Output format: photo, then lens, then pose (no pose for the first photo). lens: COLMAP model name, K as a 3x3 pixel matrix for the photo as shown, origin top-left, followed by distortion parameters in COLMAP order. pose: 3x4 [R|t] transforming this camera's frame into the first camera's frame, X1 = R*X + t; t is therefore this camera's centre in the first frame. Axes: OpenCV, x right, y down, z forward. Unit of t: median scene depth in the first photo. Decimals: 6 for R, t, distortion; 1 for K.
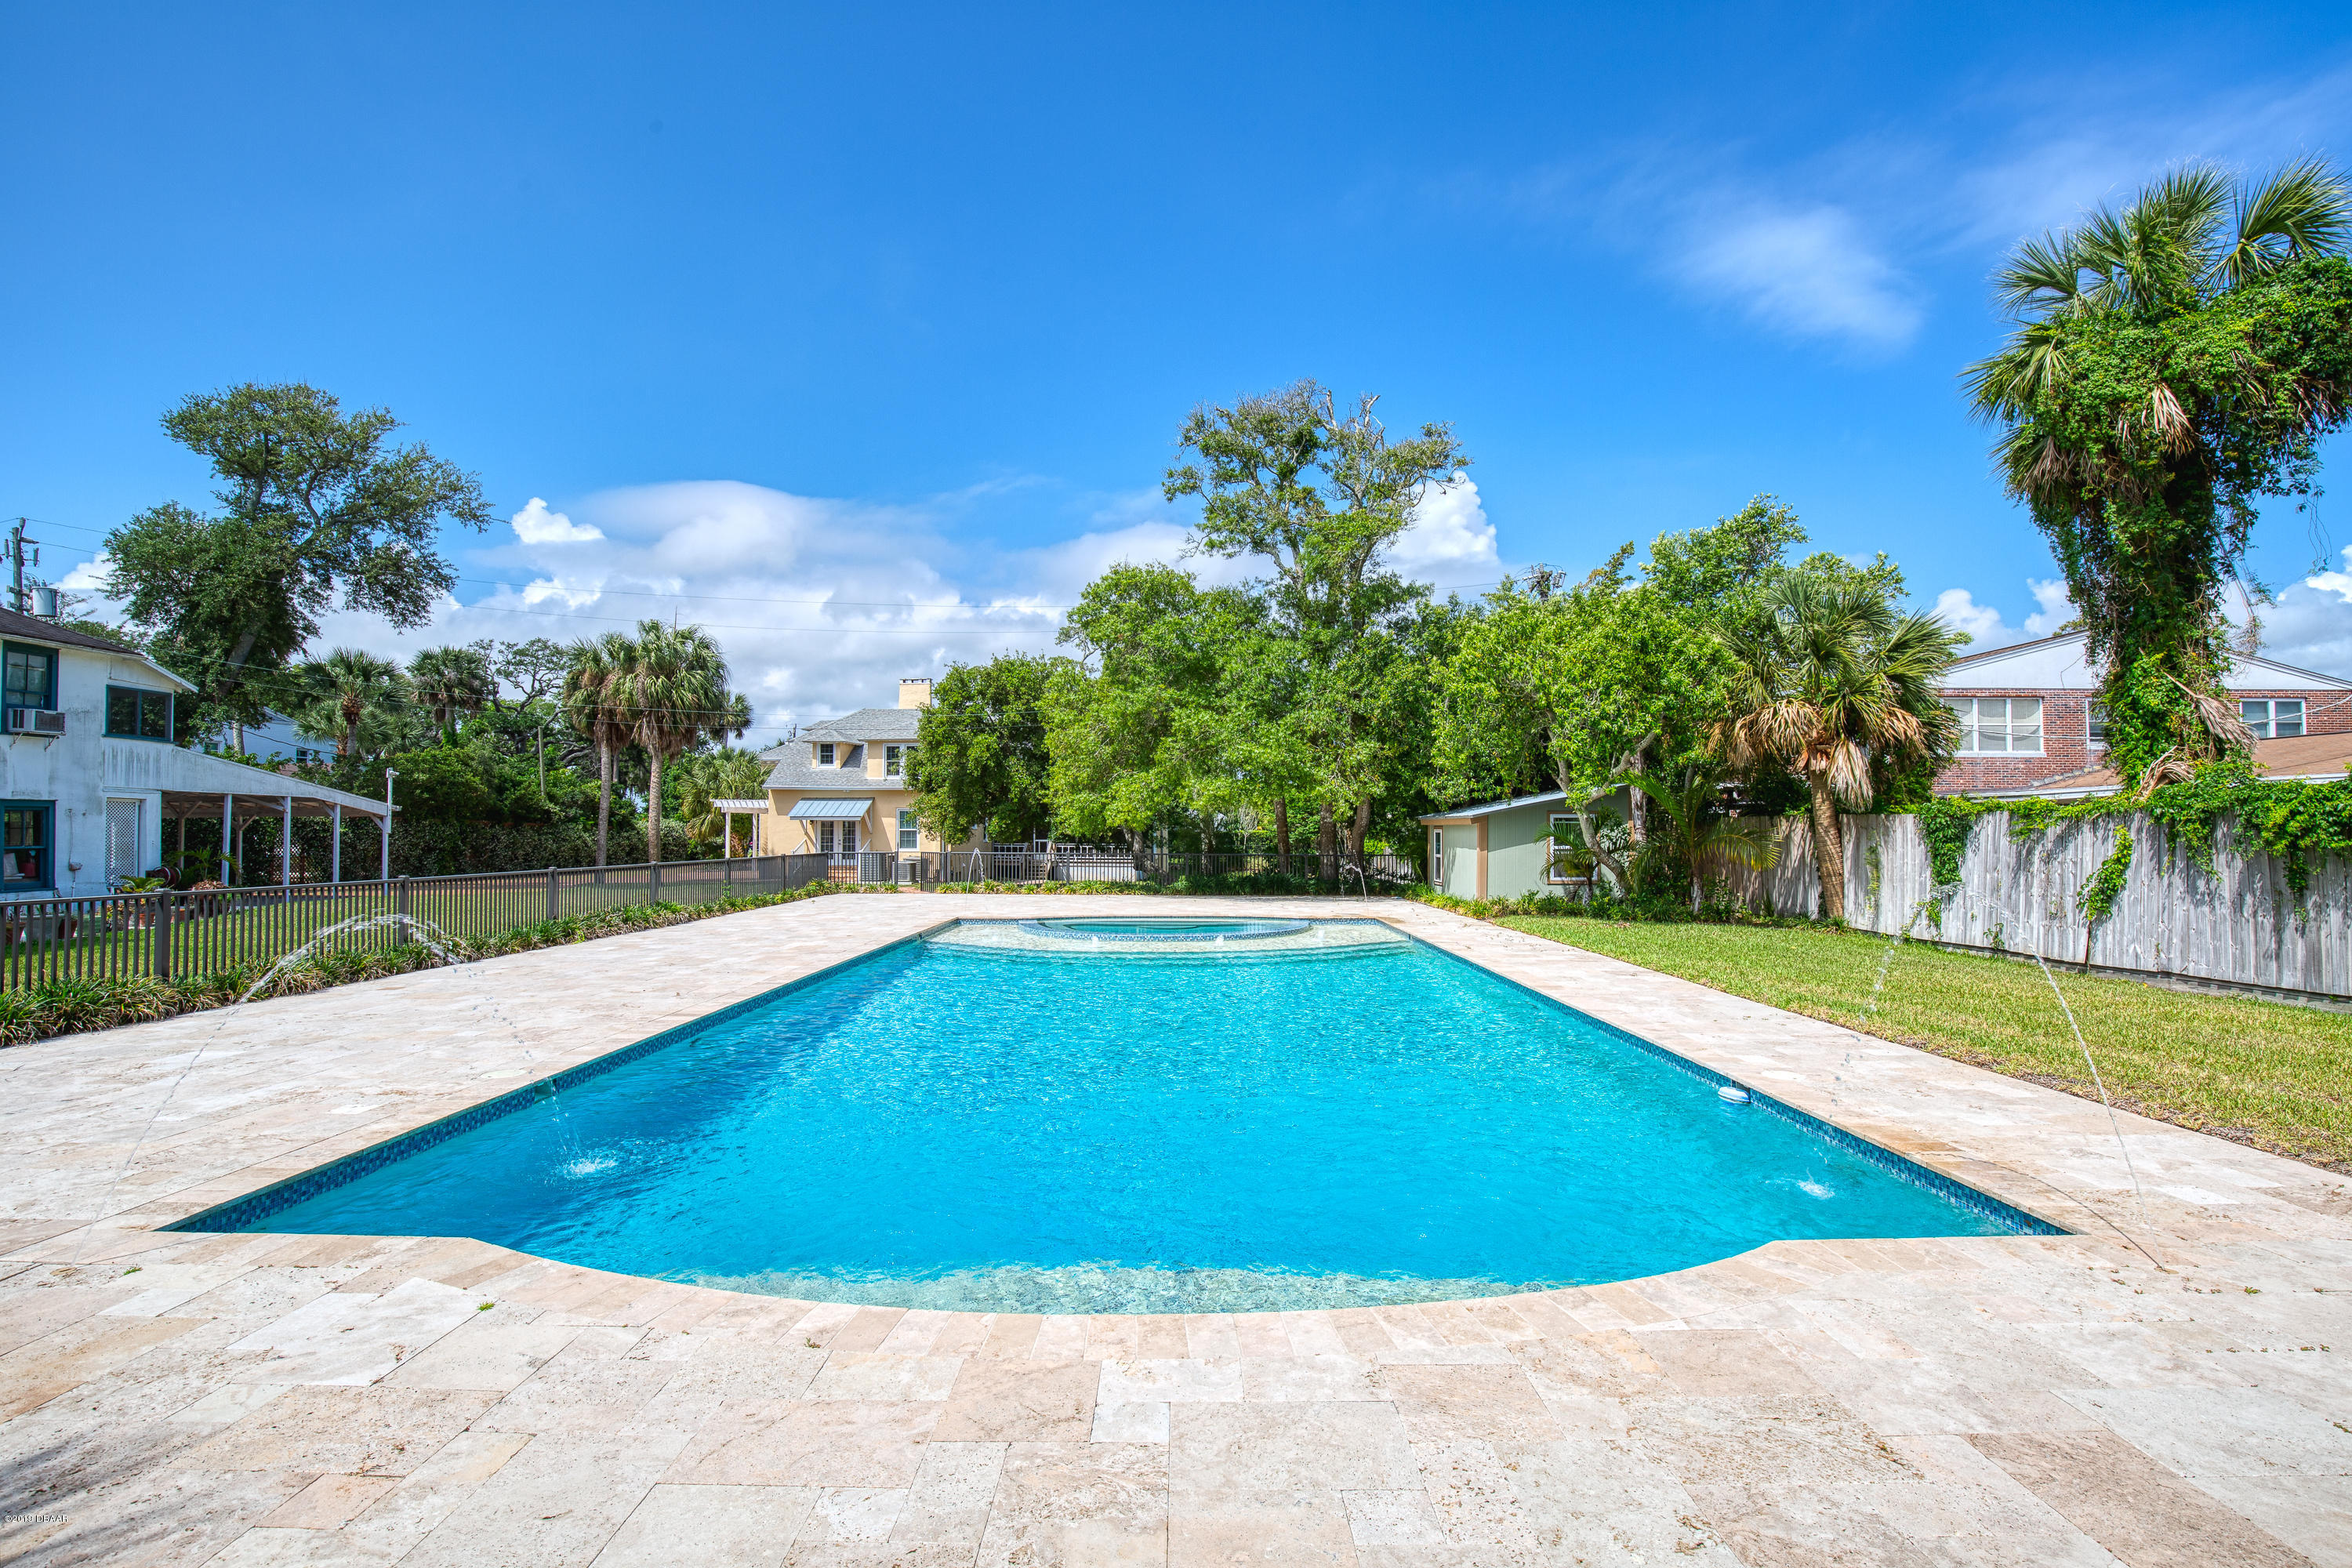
lens RADIAL K [[1076.5, 0, 1187.4], [0, 1076.5, 786.6], [0, 0, 1]] dist [-0.038269, 0.007605]
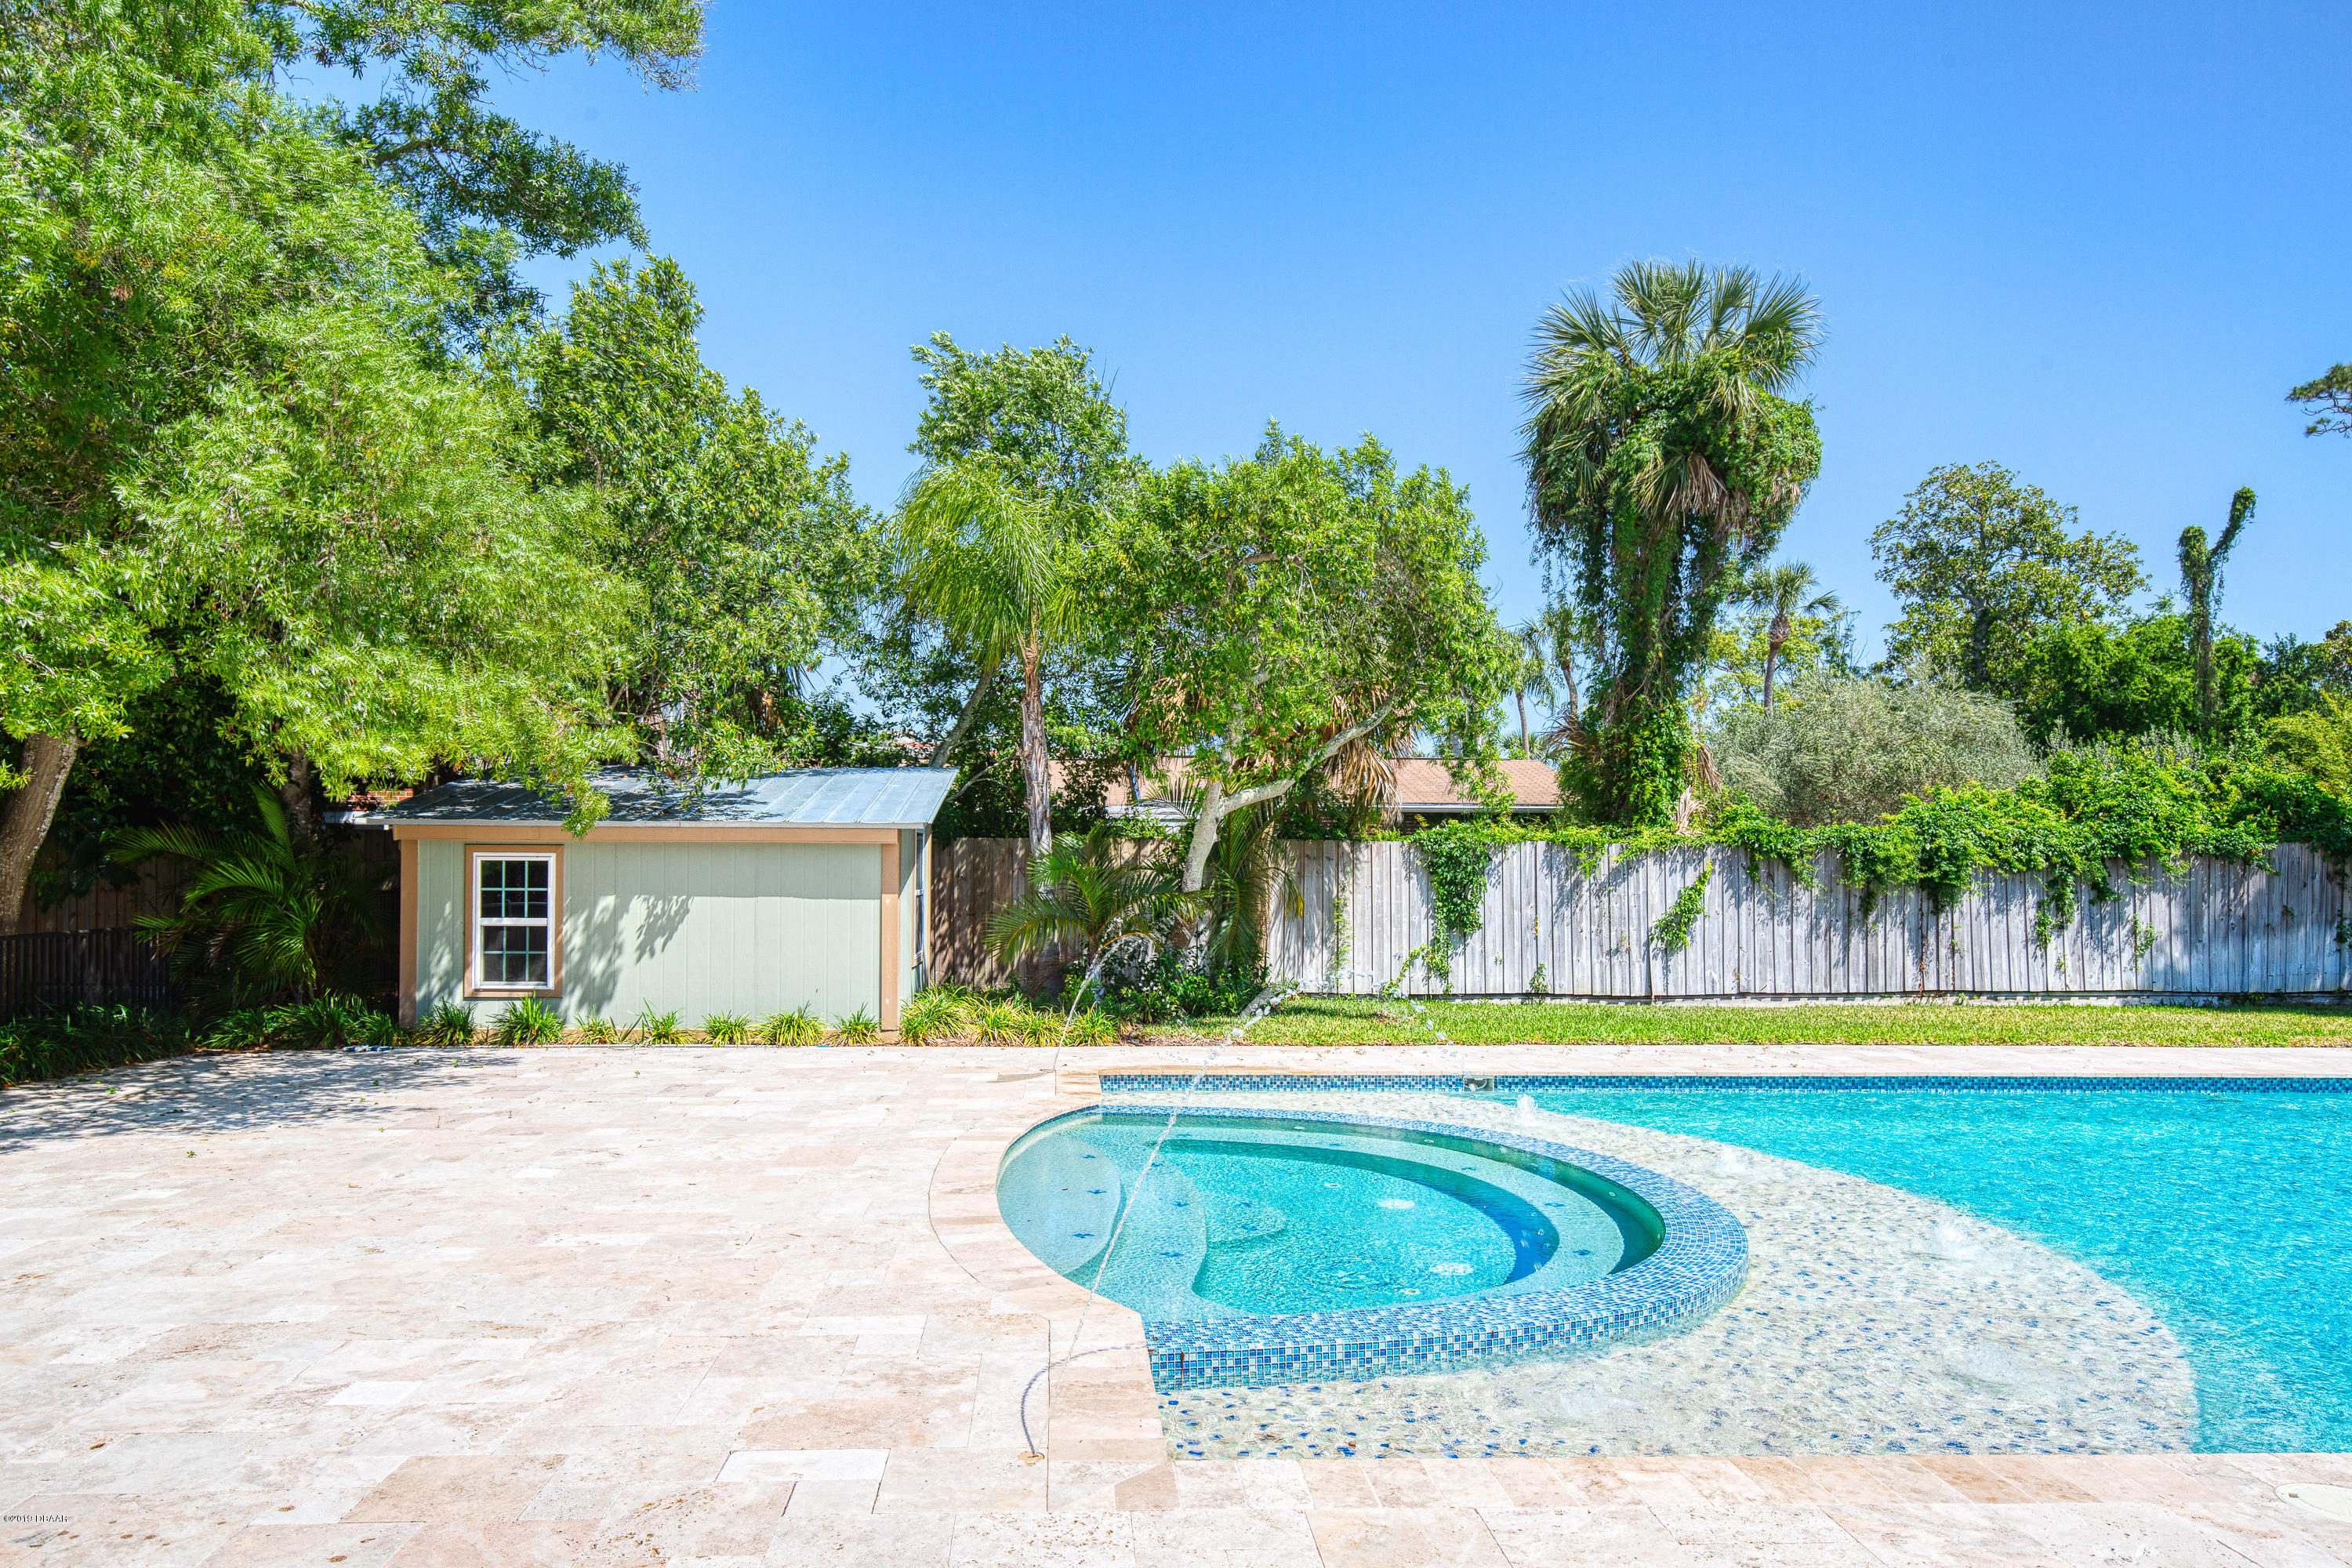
lens RADIAL K [[1593.0, 0, 1176.4], [0, 1593.0, 854.8], [0, 0, 1]] dist [-0.000001, 0.002757]
pose [[-0.015687, 0.005556, 0.999862, -0.455774], [-0.044353, 0.998996, -0.006247, 0.044213], [-0.998893, -0.044445, -0.015425, 1.026720]]
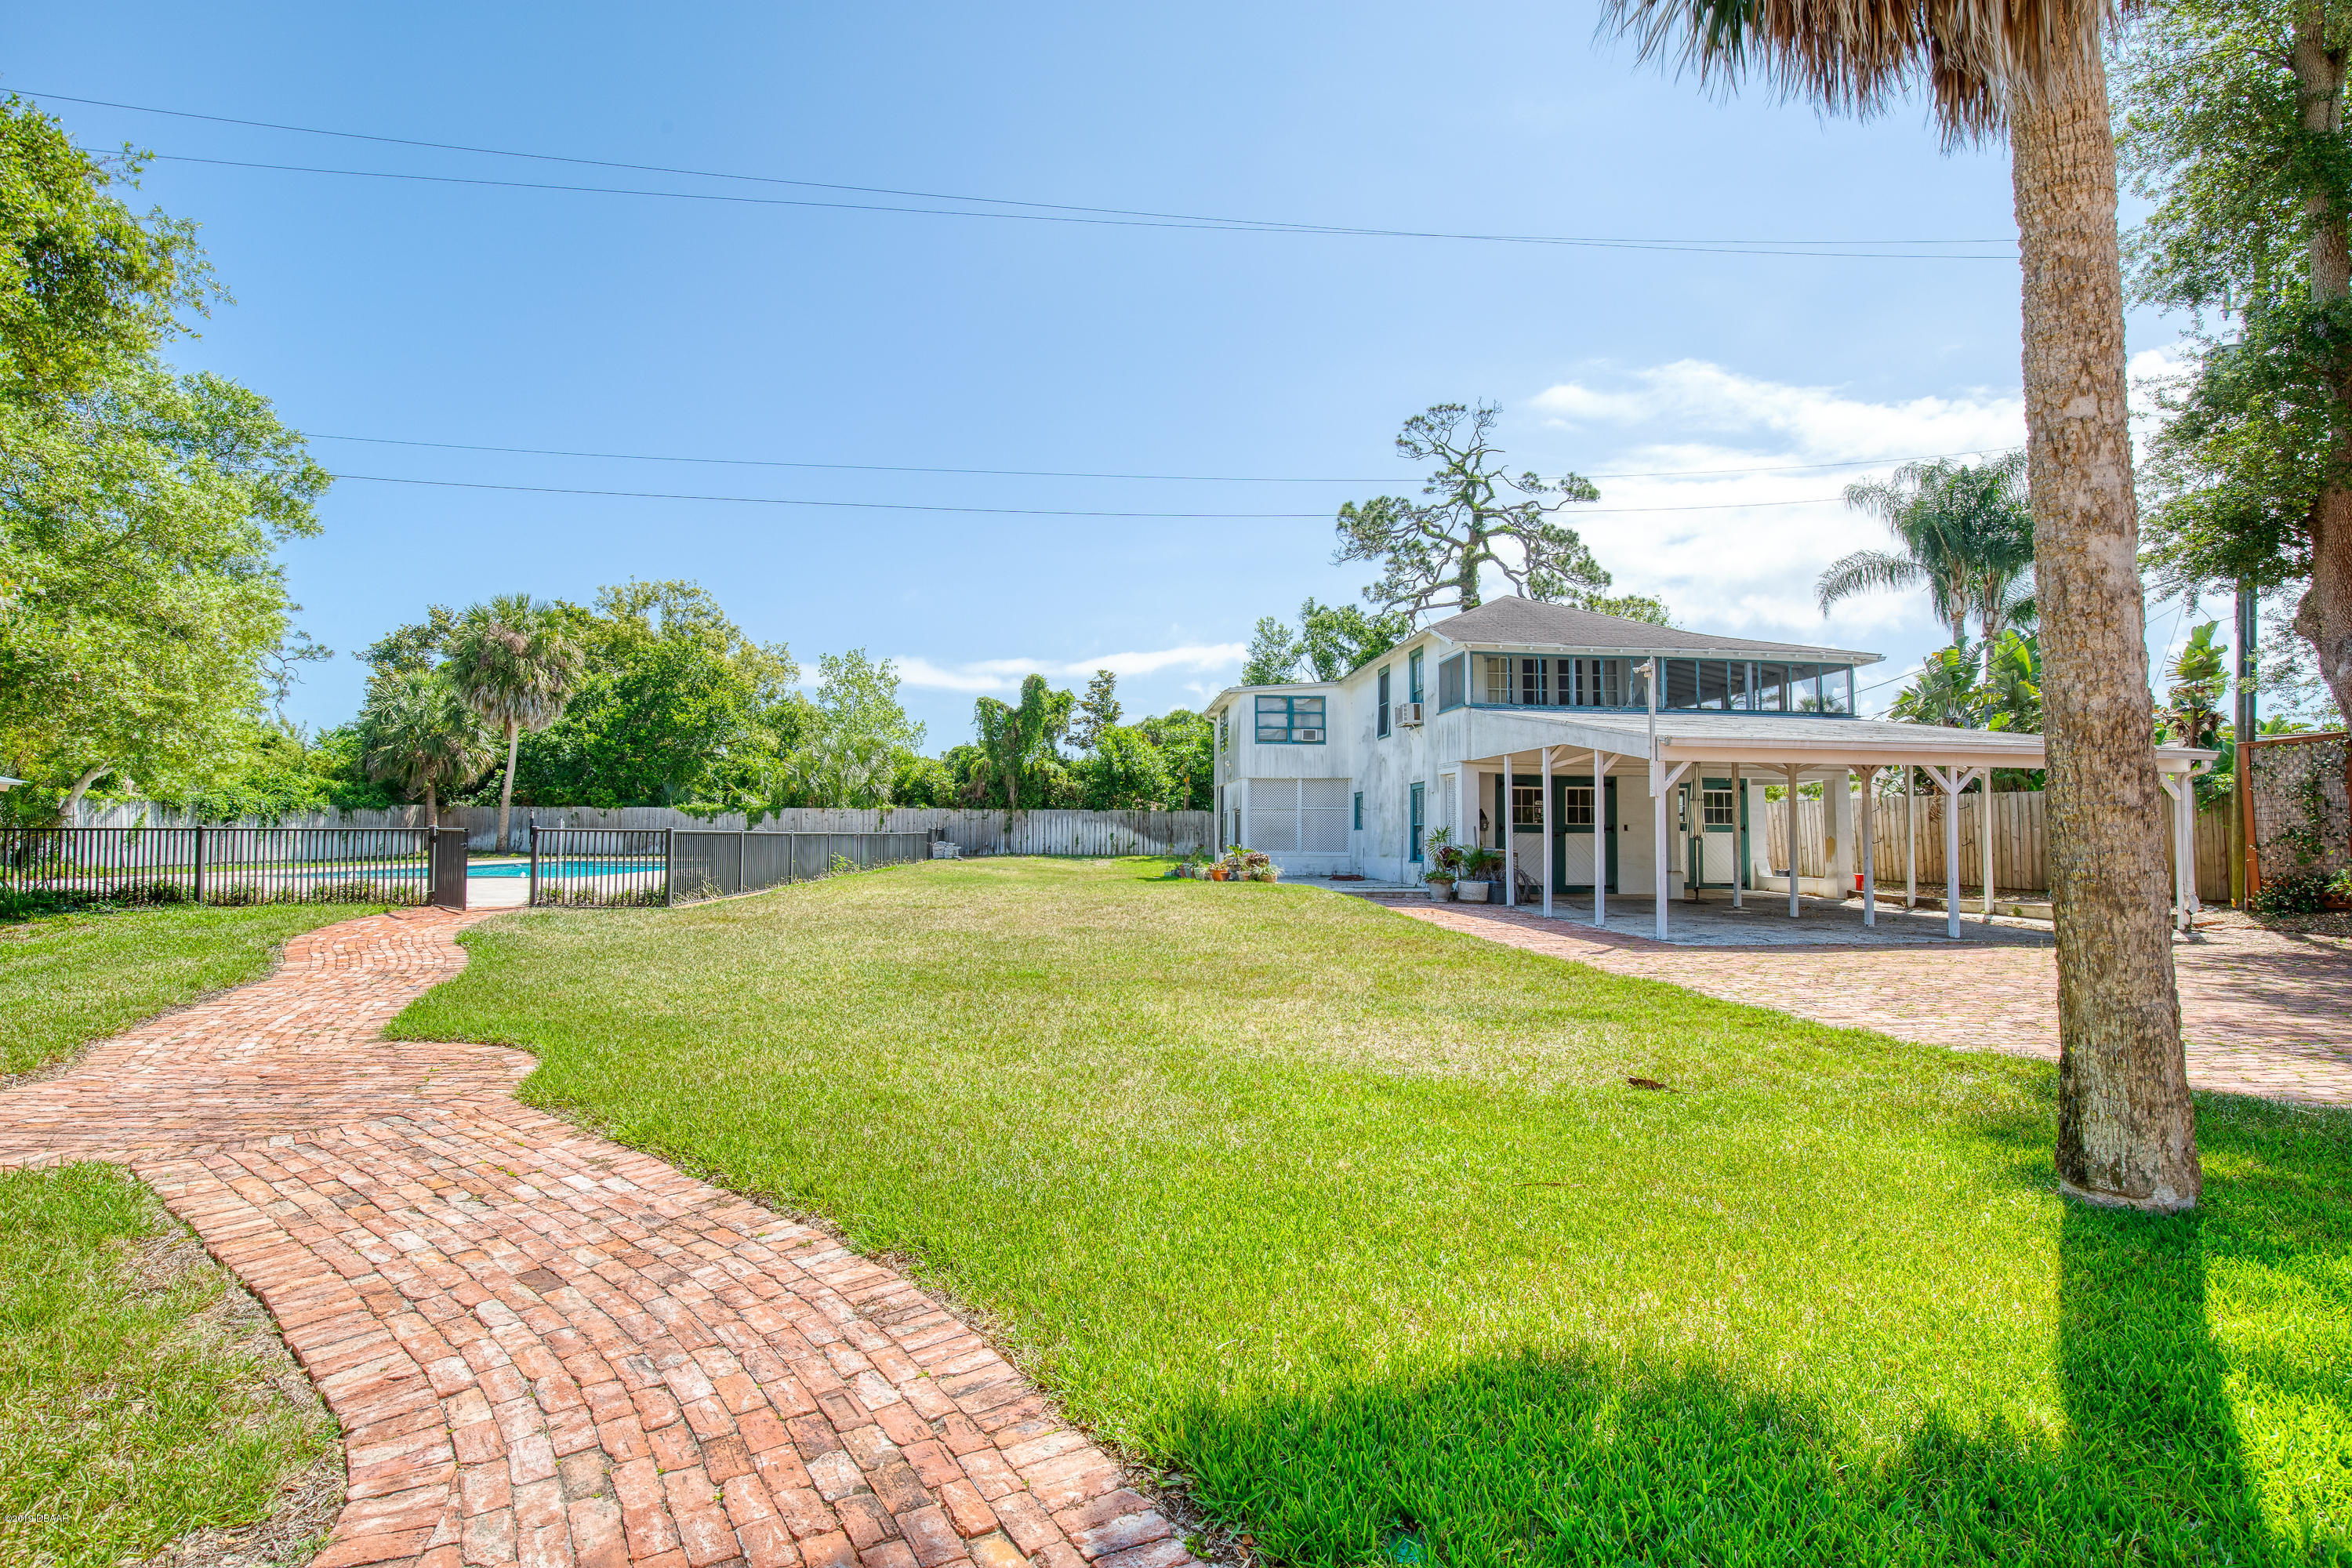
lens RADIAL K [[1076.5, 0, 1187.4], [0, 1076.5, 786.6], [0, 0, 1]] dist [-0.038269, 0.007605]
pose [[-0.996923, -0.006873, -0.078079, -0.834835], [-0.000310, 0.996487, -0.083751, 0.125769], [0.078381, -0.083469, -0.993423, 2.332984]]
